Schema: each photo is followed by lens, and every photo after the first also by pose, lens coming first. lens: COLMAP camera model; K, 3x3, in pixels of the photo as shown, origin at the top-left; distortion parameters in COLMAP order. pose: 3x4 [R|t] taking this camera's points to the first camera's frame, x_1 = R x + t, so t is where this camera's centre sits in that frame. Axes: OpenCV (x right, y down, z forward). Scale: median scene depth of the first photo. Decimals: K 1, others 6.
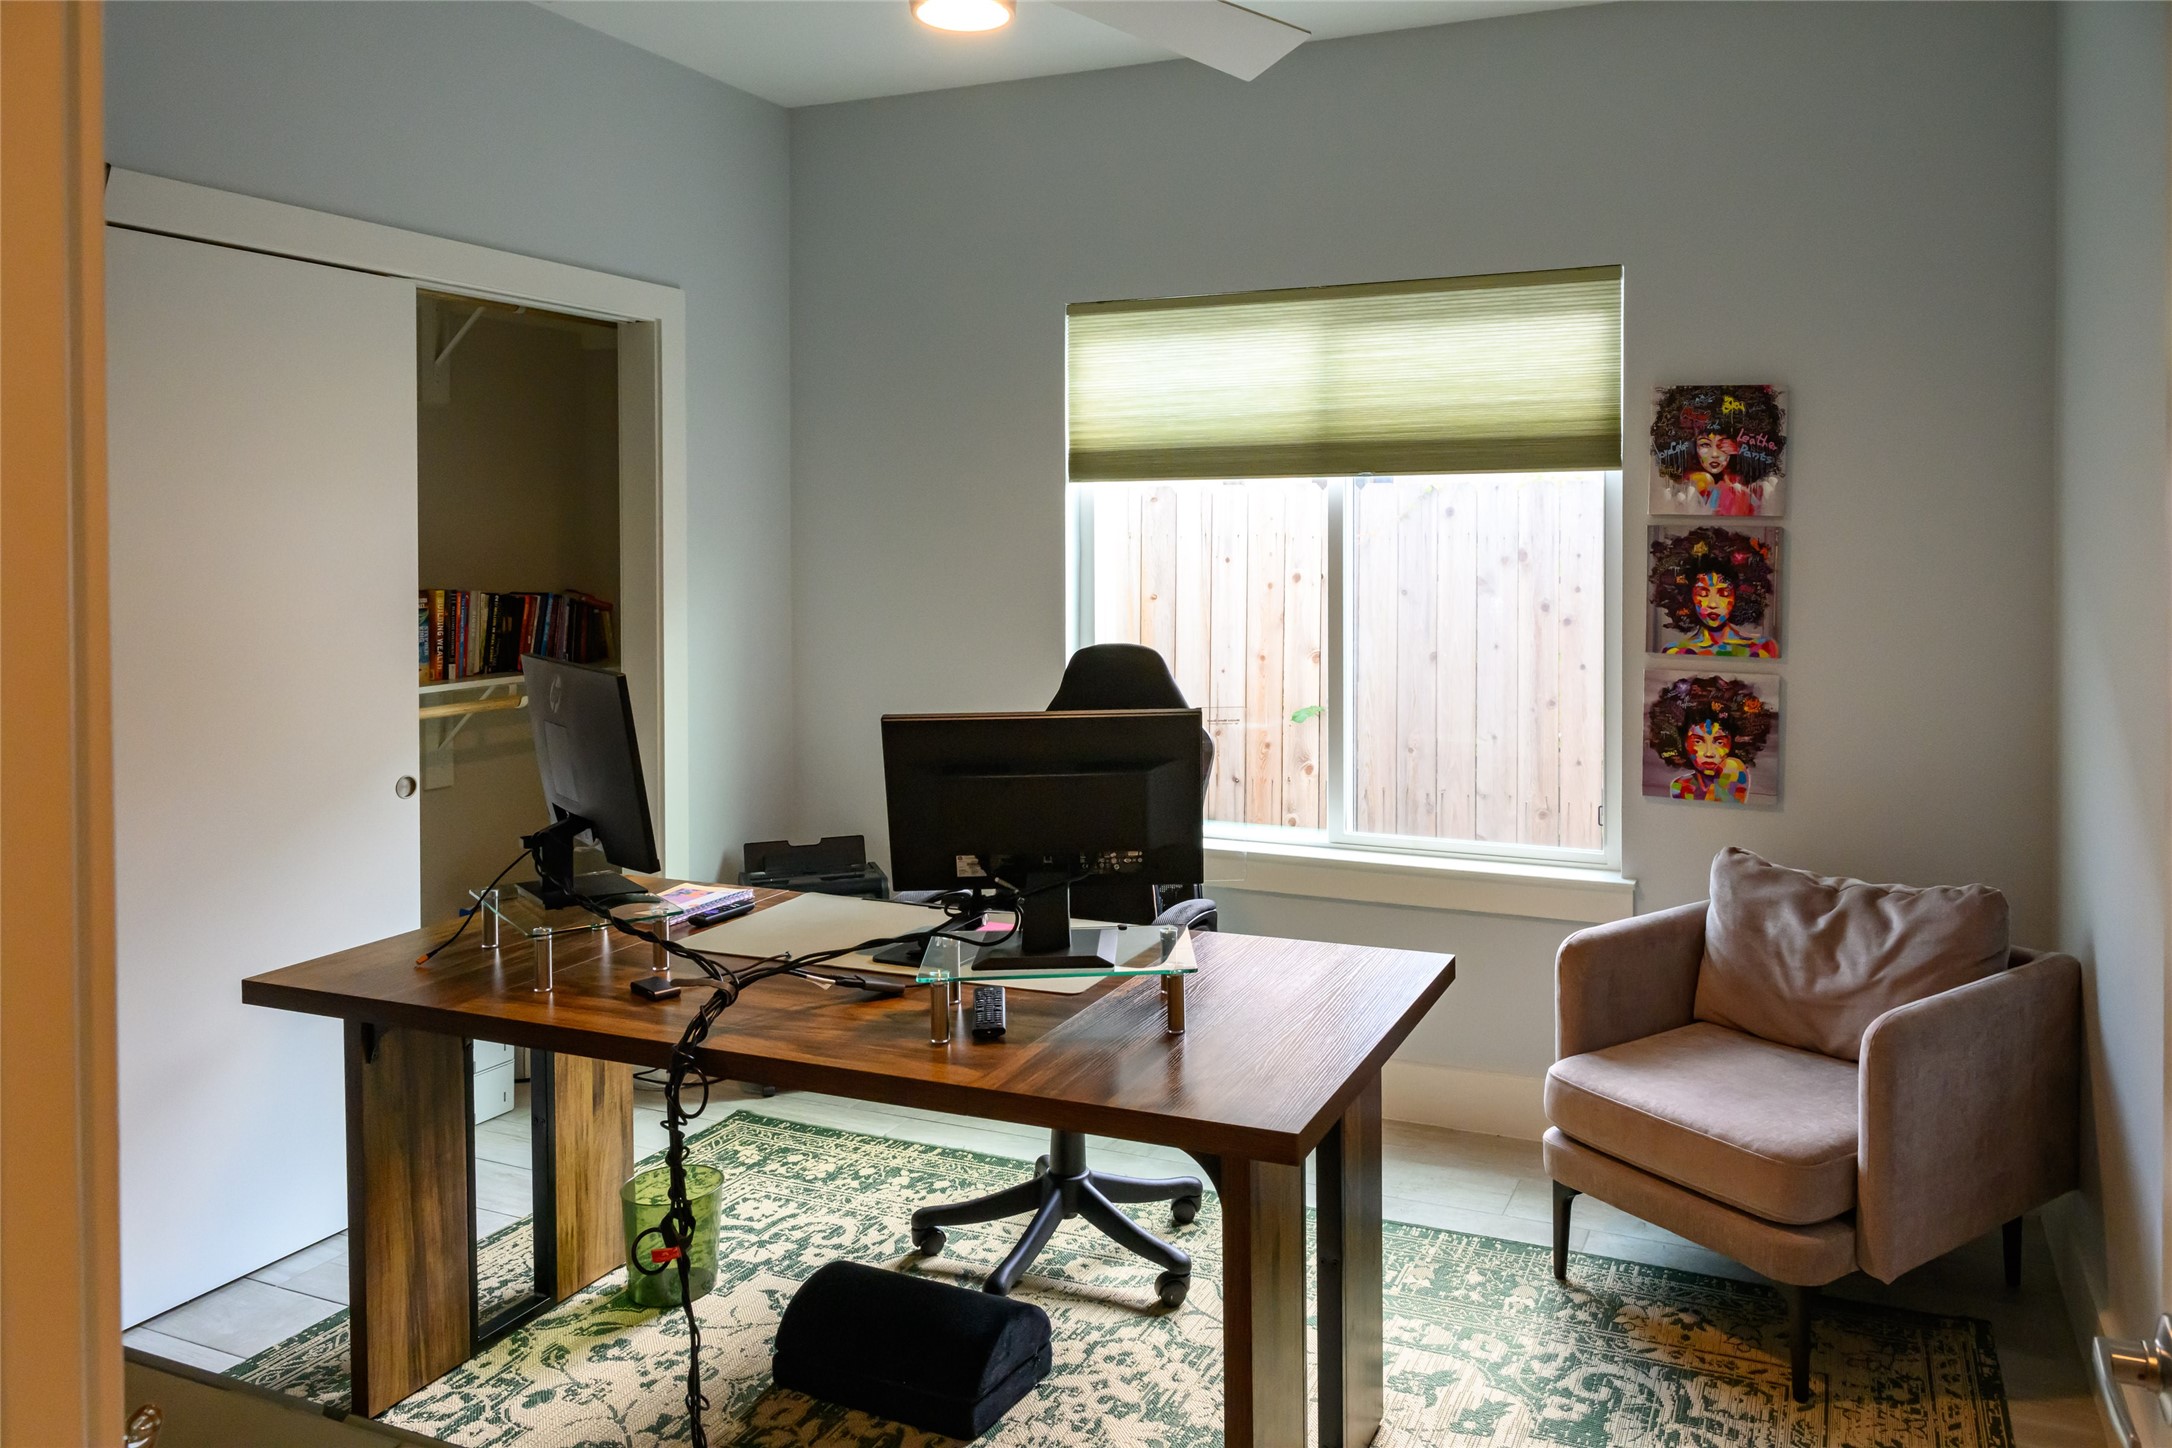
lens RADIAL K [[1536.5, 0, 1147.5], [0, 1536.5, 724.1], [0, 0, 1]] dist [-0.000819, 0.000114]
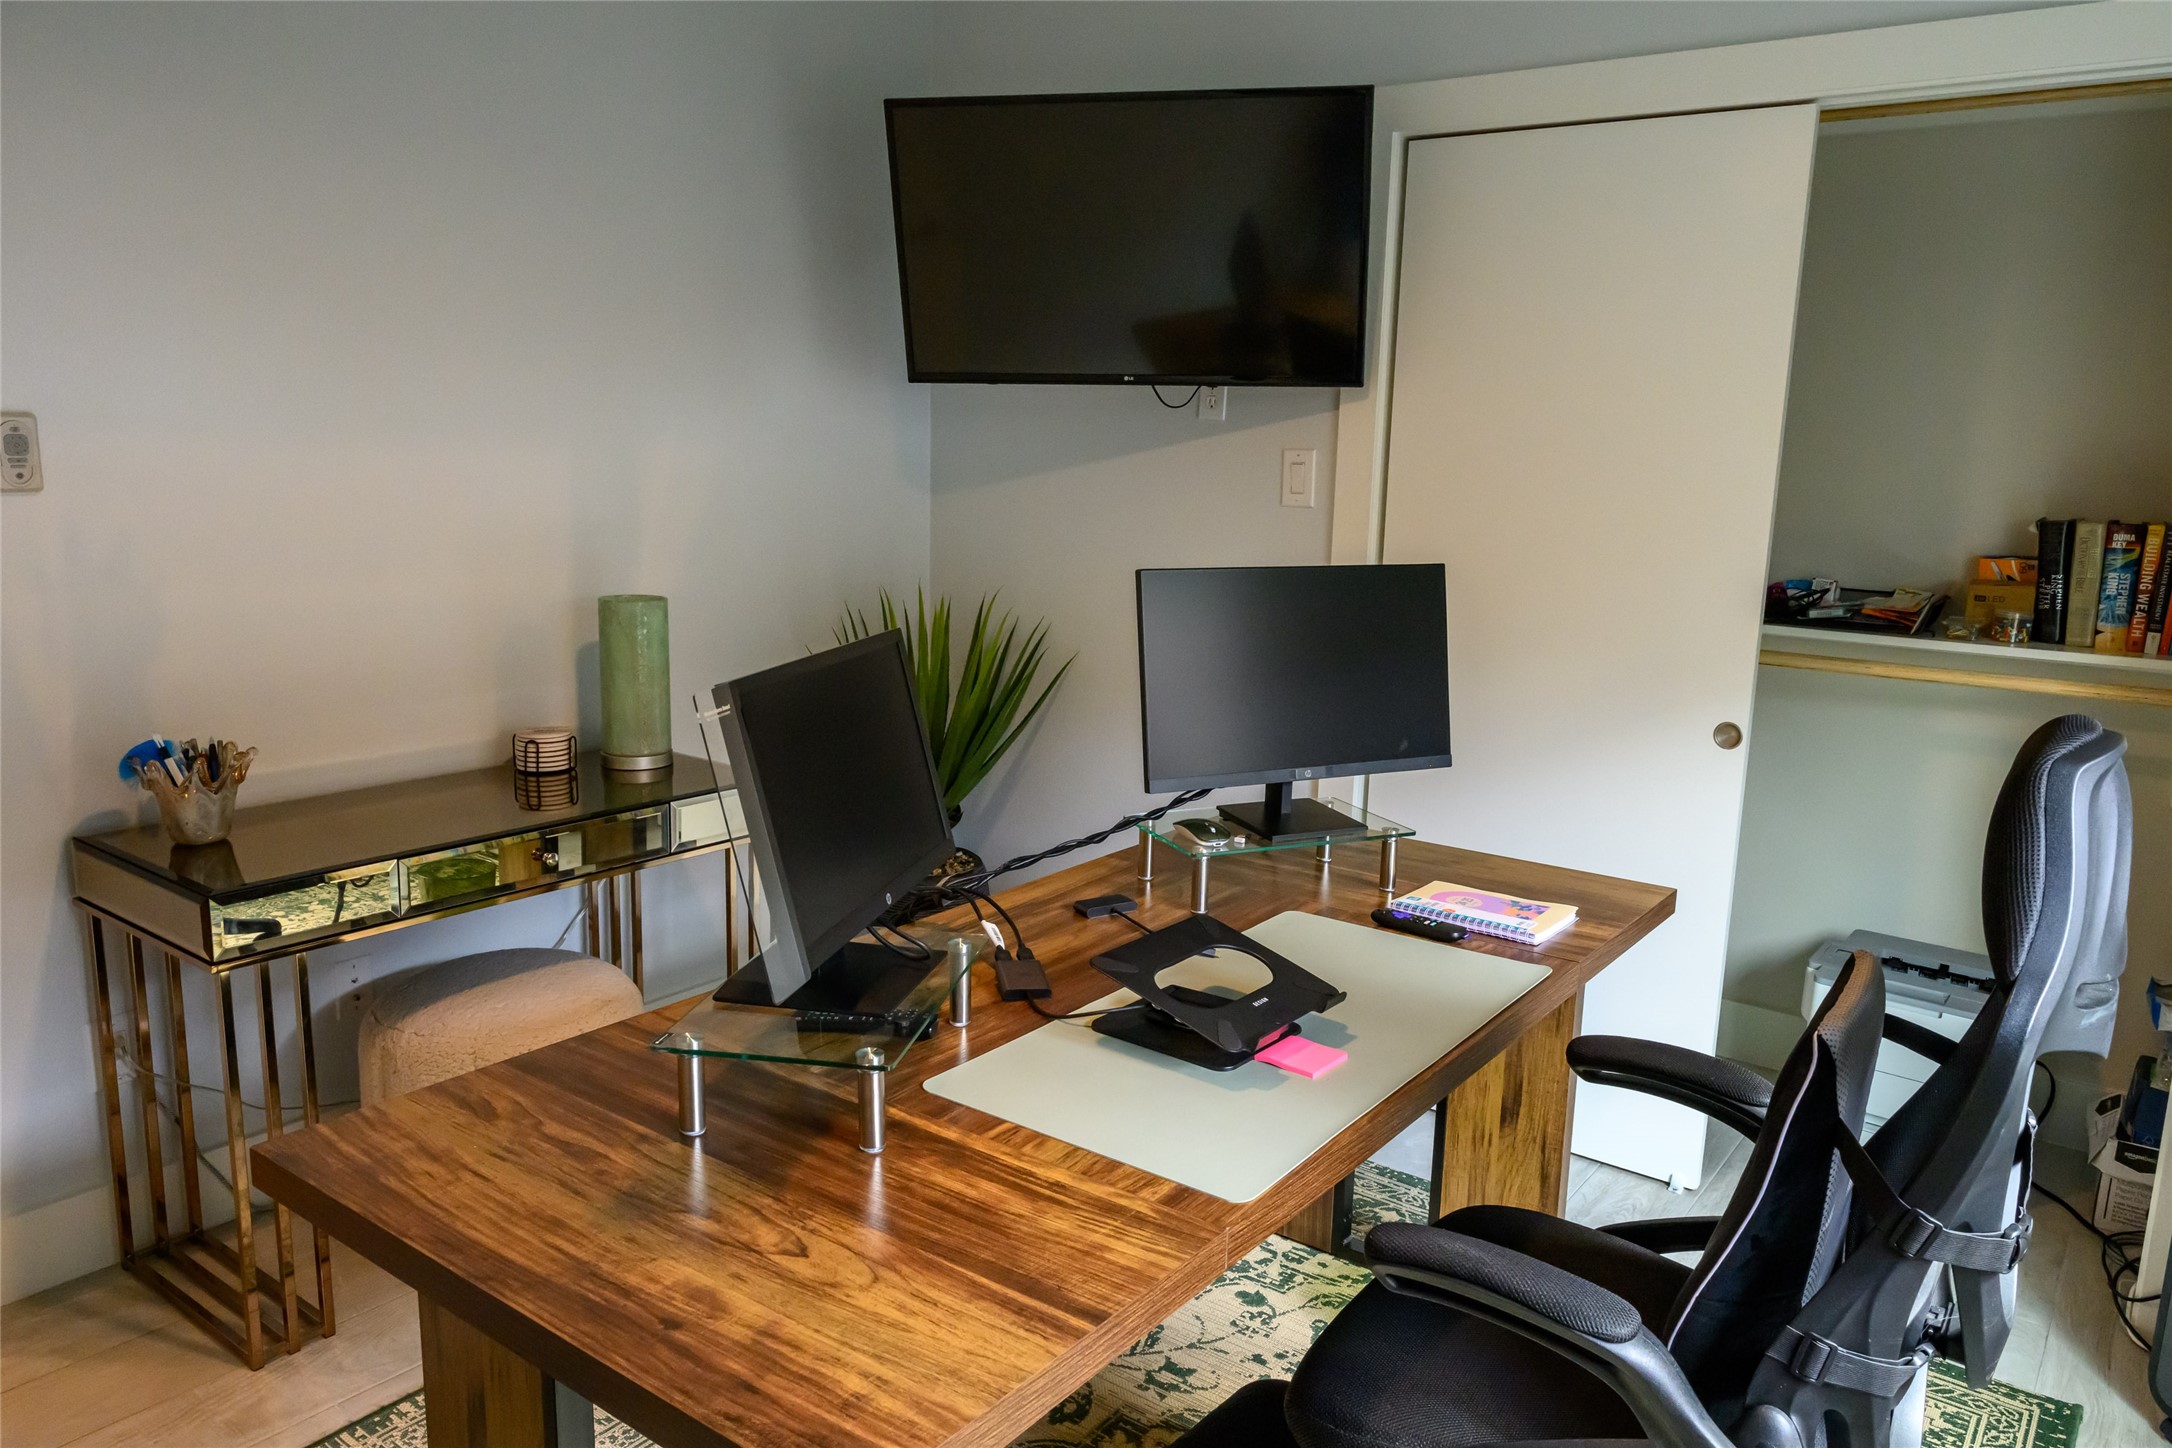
lens RADIAL K [[1536.5, 0, 1147.5], [0, 1536.5, 724.1], [0, 0, 1]] dist [-0.000819, 0.000114]
pose [[-0.214808, 0.183782, -0.959209, 0.484810], [-0.144769, 0.965294, 0.217368, -0.123386], [0.965867, 0.185556, -0.180747, 0.996579]]
